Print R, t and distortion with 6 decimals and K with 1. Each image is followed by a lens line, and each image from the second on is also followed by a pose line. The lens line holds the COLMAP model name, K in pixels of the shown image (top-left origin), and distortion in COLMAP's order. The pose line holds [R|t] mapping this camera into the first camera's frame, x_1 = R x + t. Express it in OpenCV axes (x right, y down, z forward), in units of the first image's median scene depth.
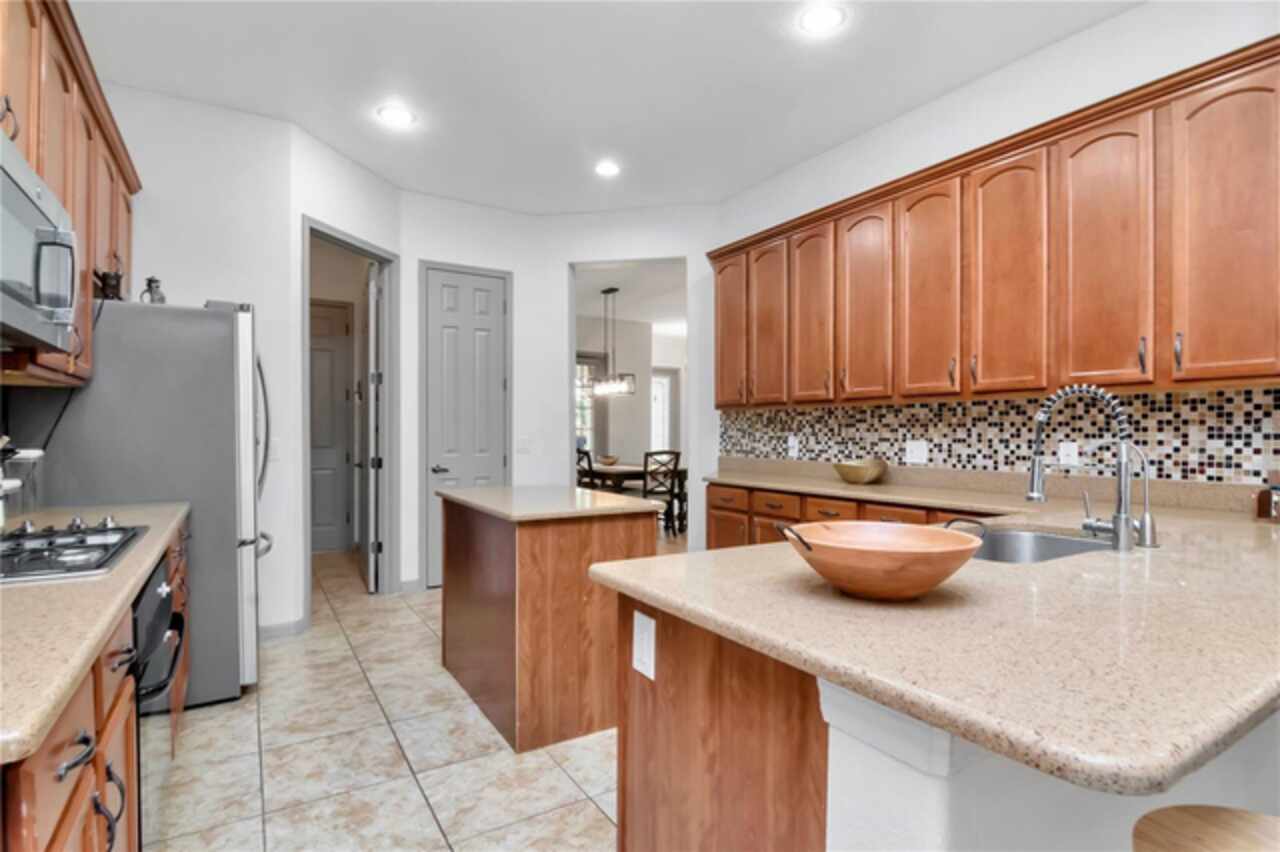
lens RADIAL K [[641.9, 0, 648.5], [0, 641.9, 434.4], [0, 0, 1]] dist [-0.013776, -0.002657]
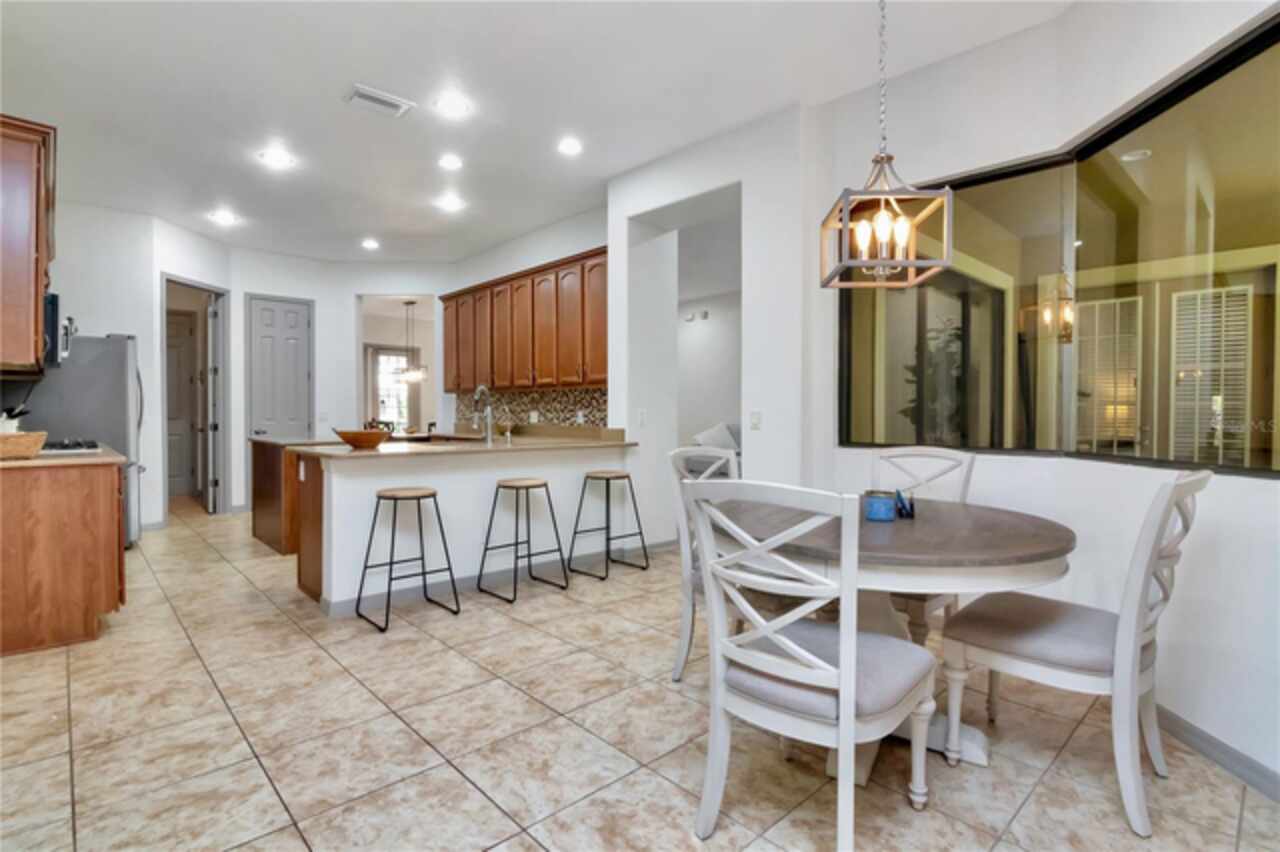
lens RADIAL K [[626.6, 0, 652.8], [0, 626.6, 422.3], [0, 0, 1]] dist [-0.009262, -0.003670]
pose [[0.979920, -0.002753, 0.199373, 0.362170], [0.000738, 0.999948, 0.010184, 0.022775], [-0.199390, -0.009833, 0.979871, -0.789957]]
